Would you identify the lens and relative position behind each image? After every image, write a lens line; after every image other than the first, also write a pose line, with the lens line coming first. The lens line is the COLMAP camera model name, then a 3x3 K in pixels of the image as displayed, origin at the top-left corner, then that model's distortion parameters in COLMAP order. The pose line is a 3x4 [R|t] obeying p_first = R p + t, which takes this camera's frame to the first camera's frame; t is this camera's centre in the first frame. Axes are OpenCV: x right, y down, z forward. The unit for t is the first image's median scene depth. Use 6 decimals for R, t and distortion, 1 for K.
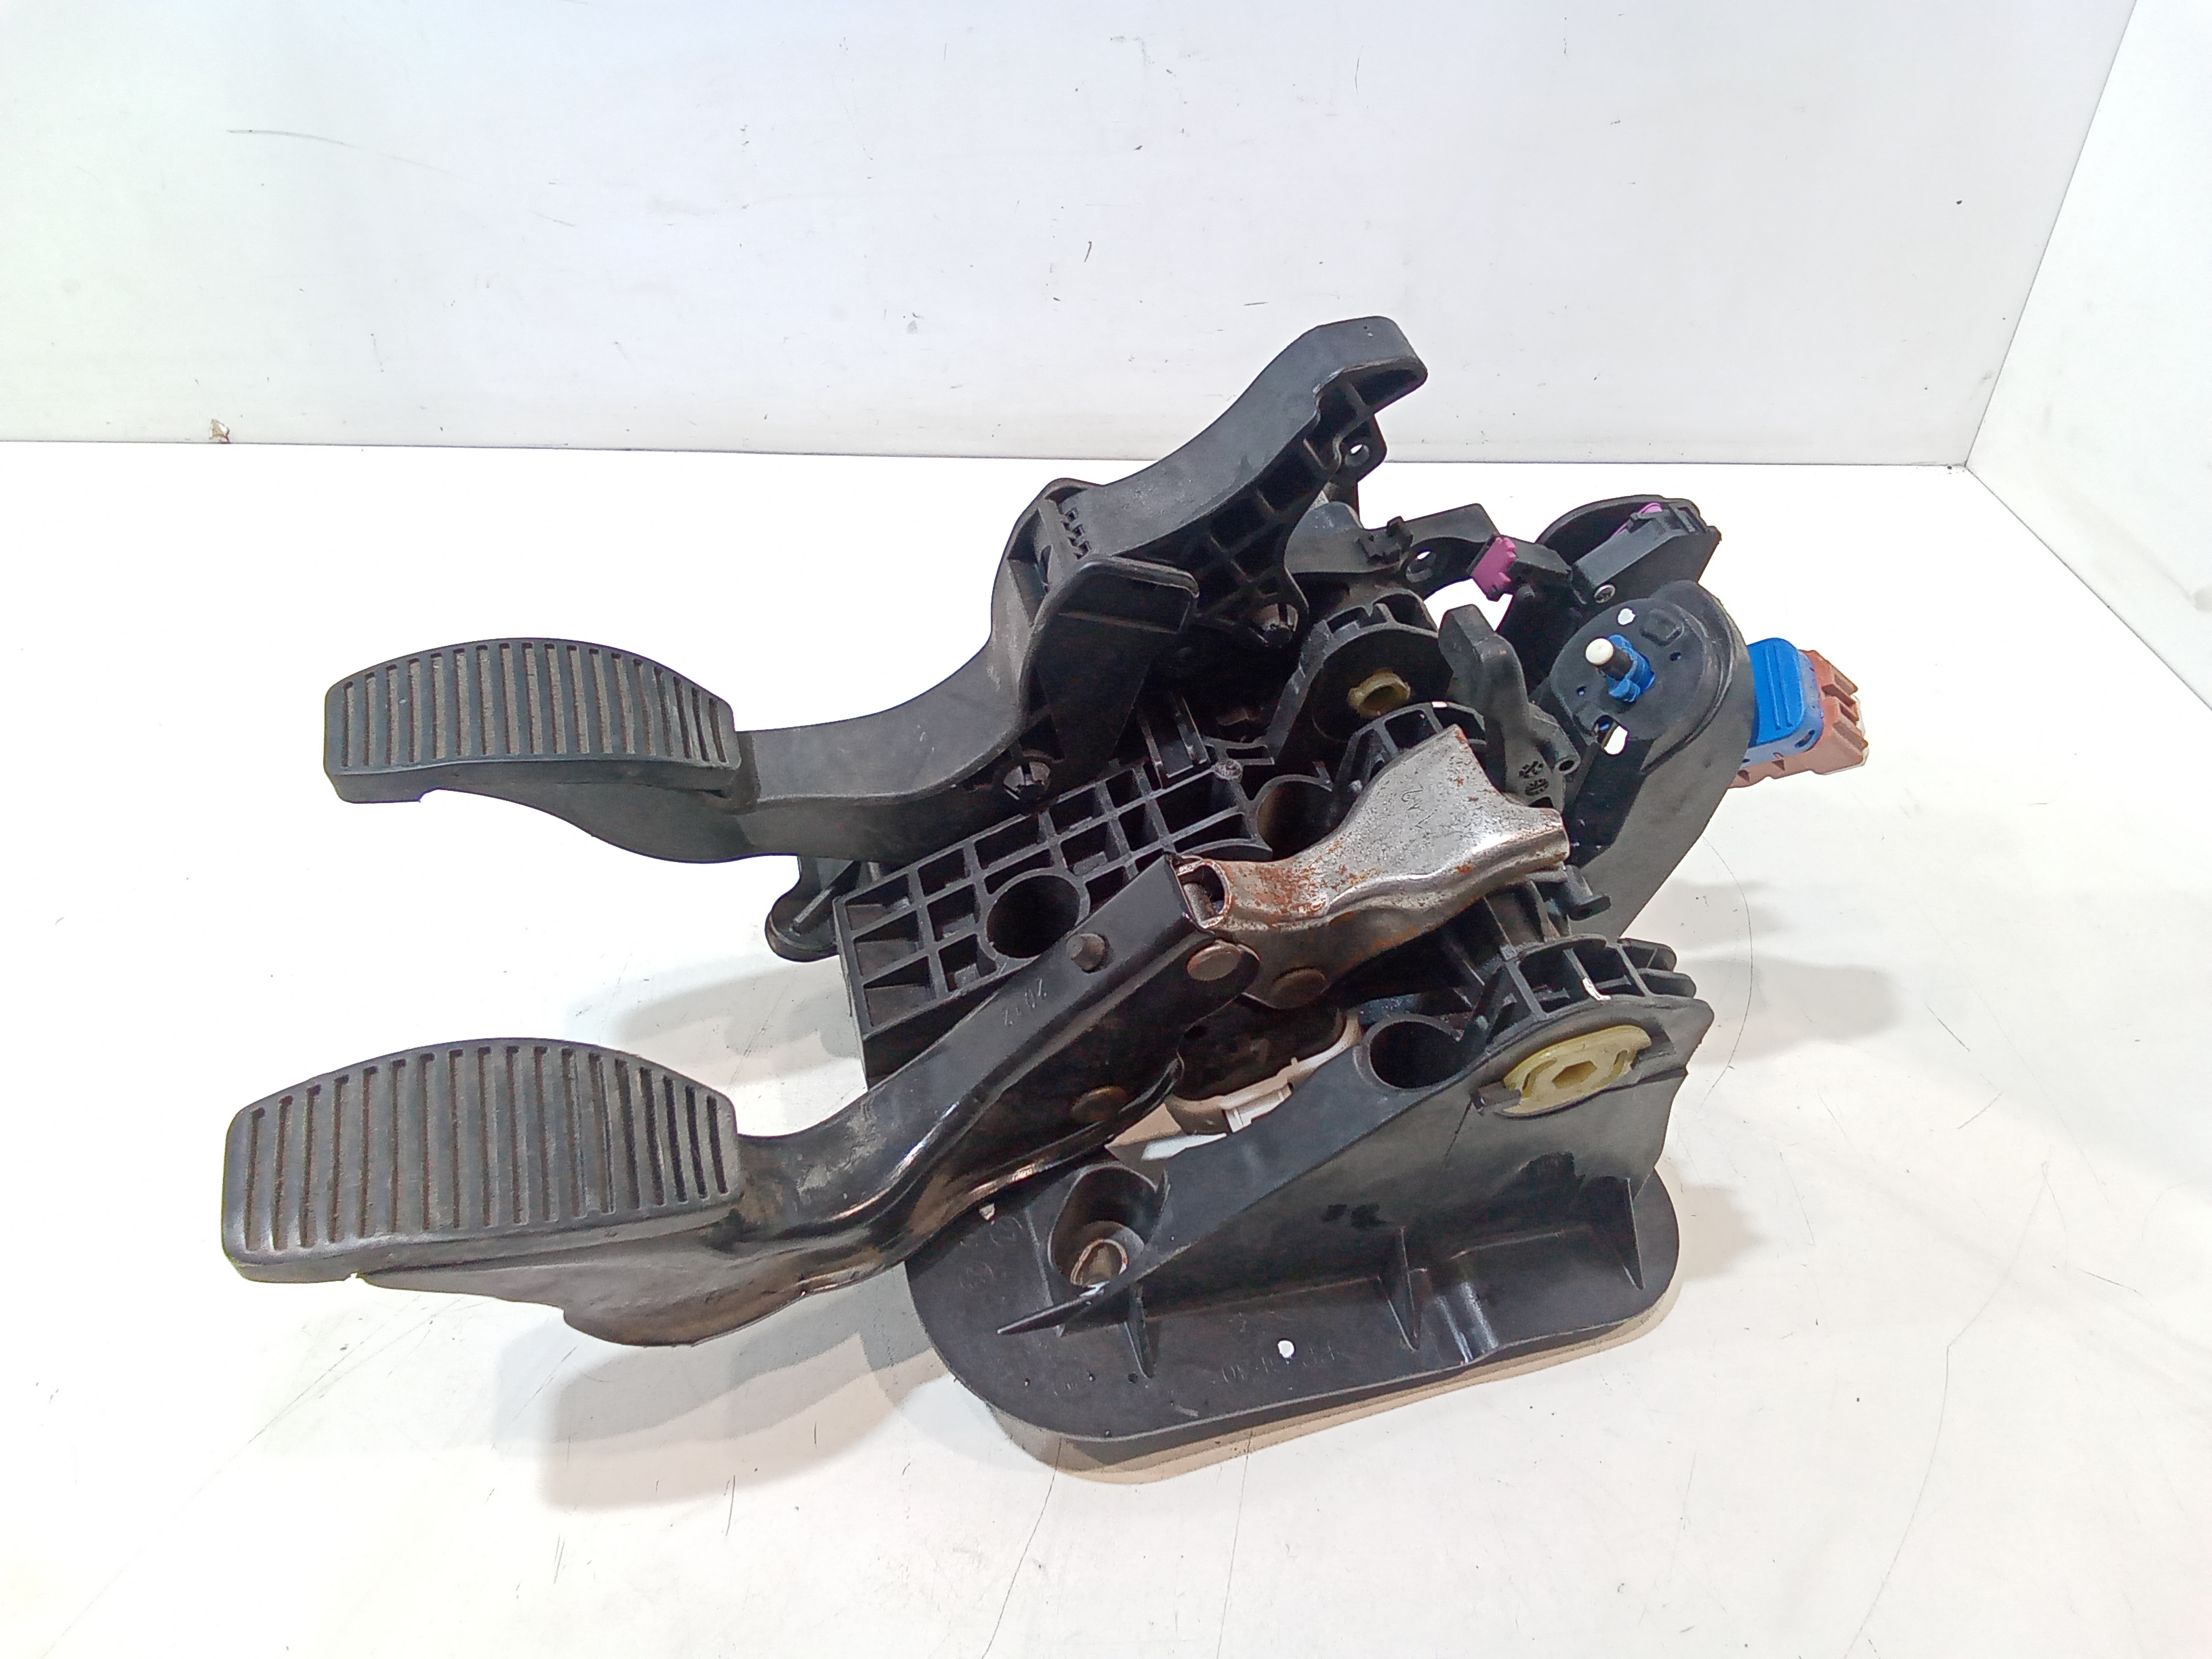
lens RADIAL K [[1484.1, 0, 1120.7], [0, 1484.1, 831.8], [0, 0, 1]] dist [0.097122, -0.150584]
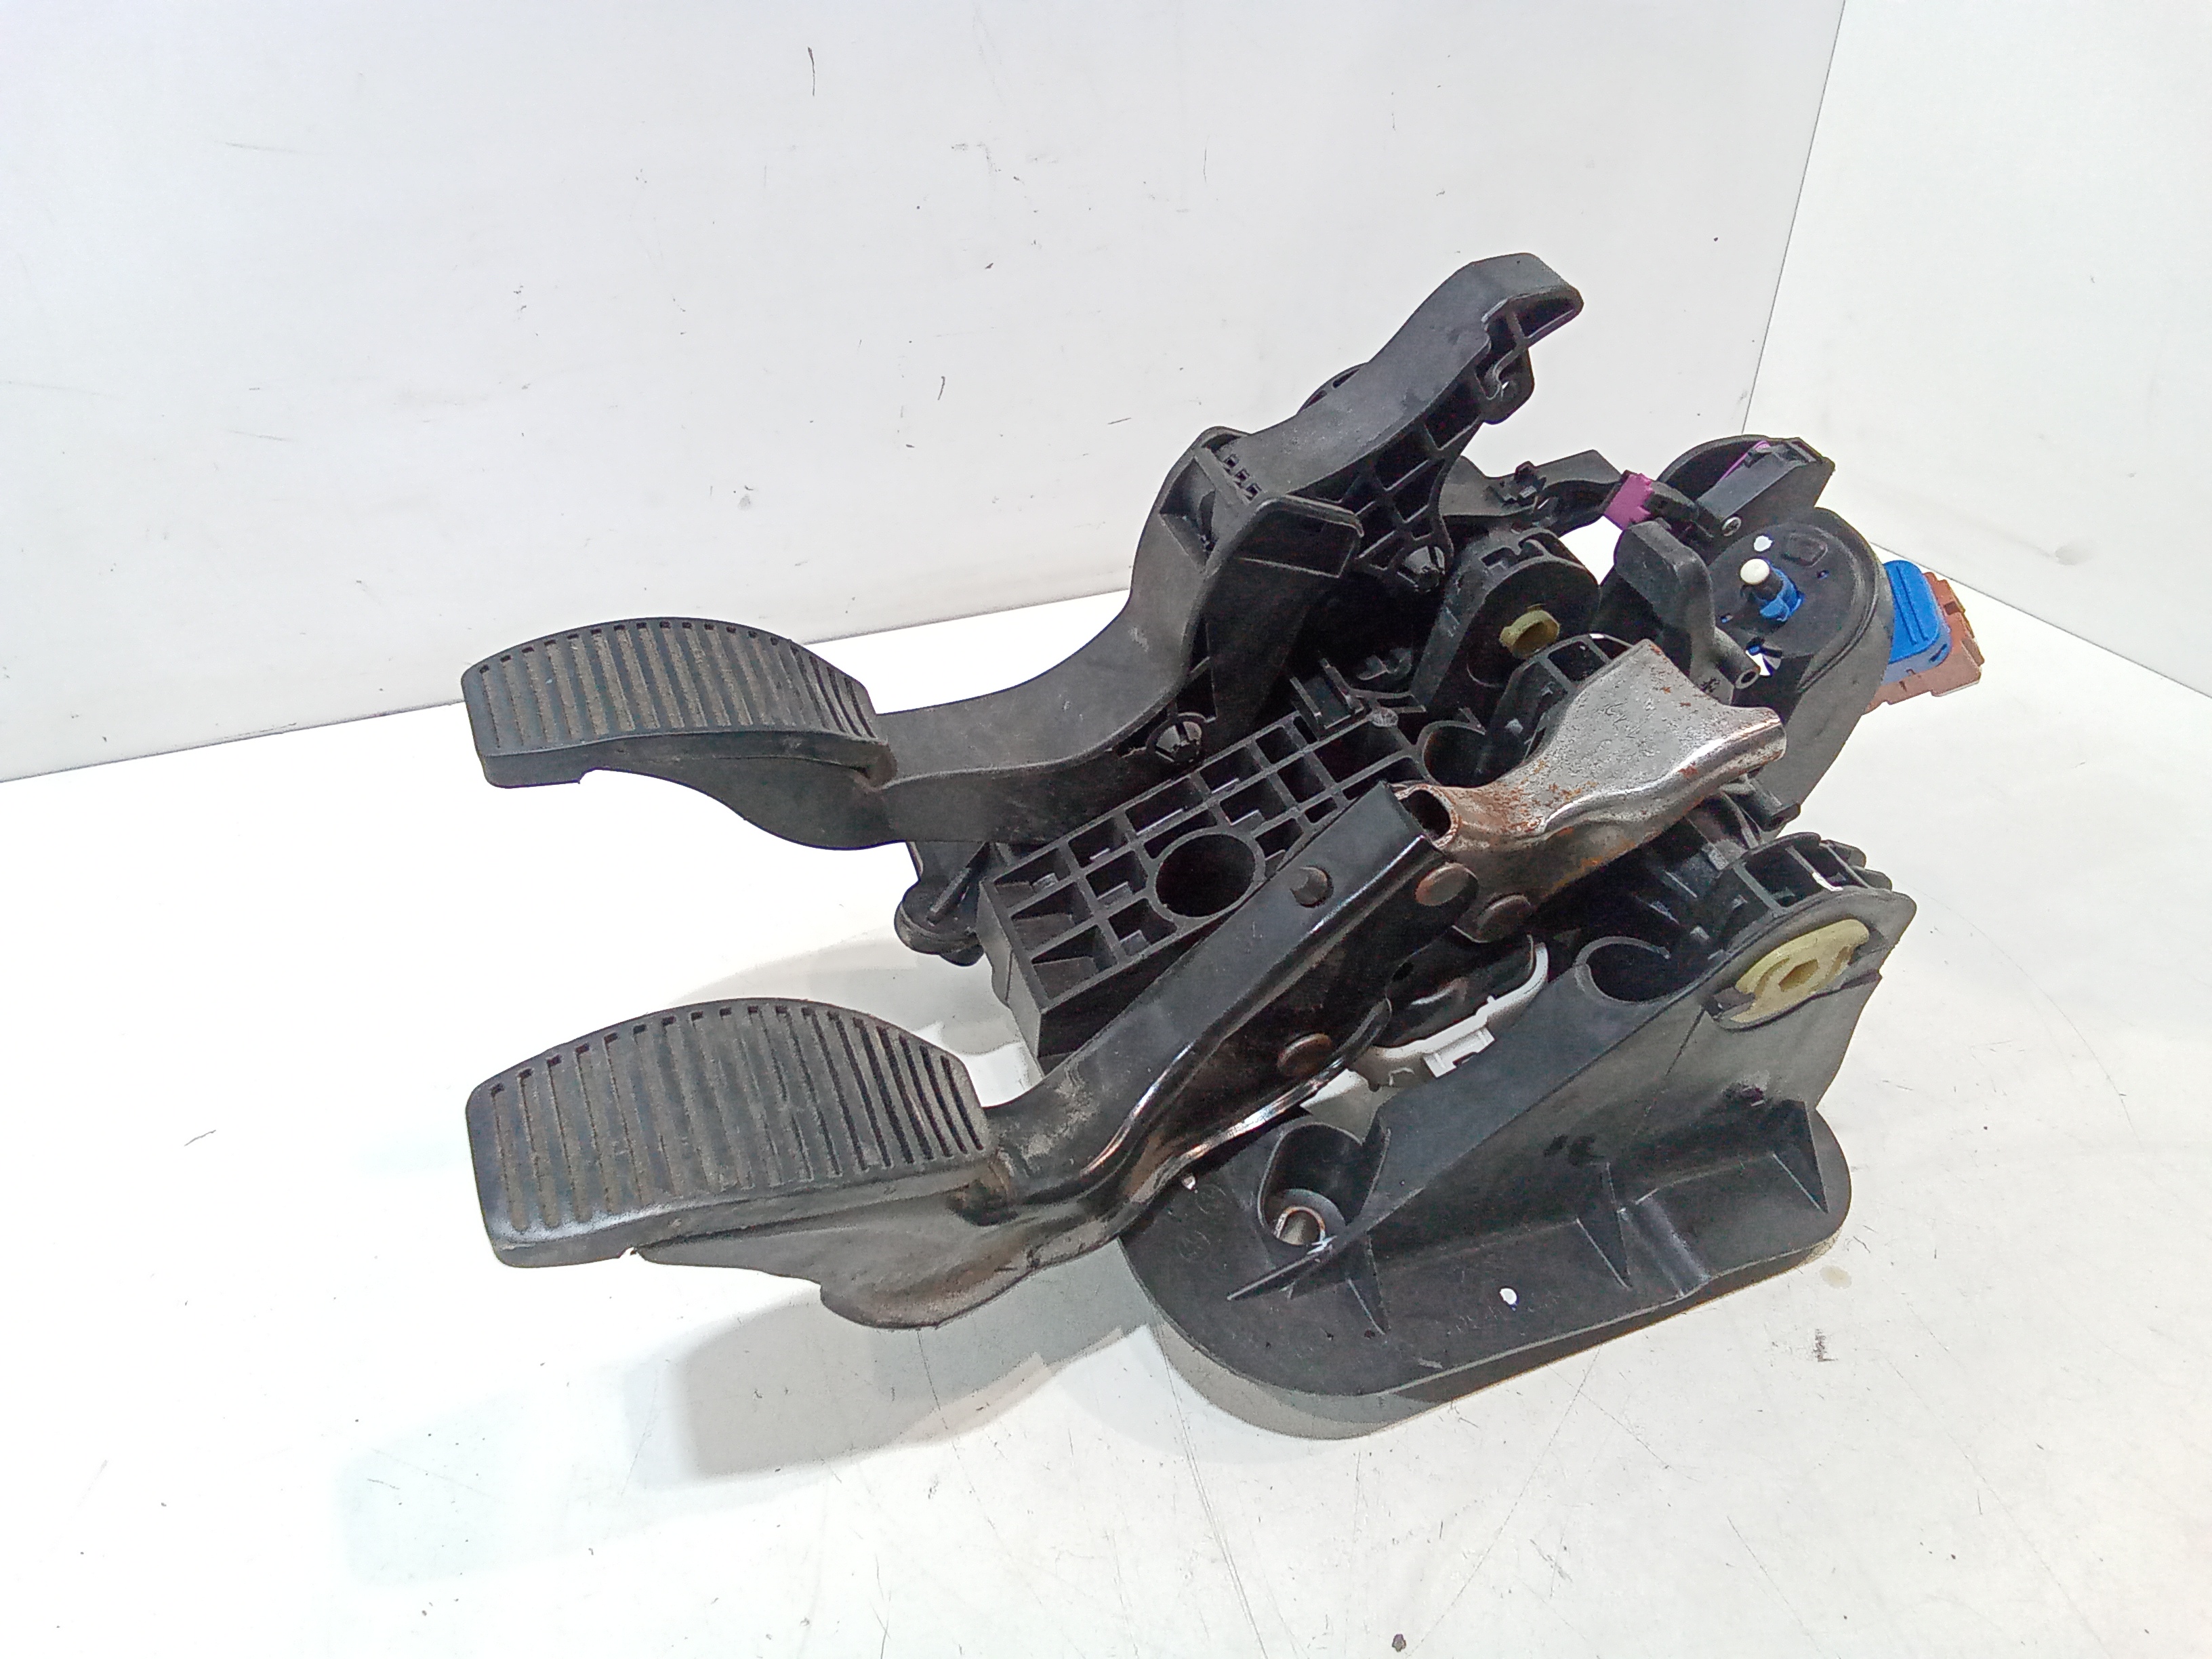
lens RADIAL K [[1484.1, 0, 1120.7], [0, 1484.1, 831.8], [0, 0, 1]] dist [0.097122, -0.150584]
pose [[0.992984, -0.061102, 0.101238, -0.219236], [0.067781, 0.995652, -0.063901, 0.090513], [-0.096894, 0.070314, 0.992808, 0.037462]]
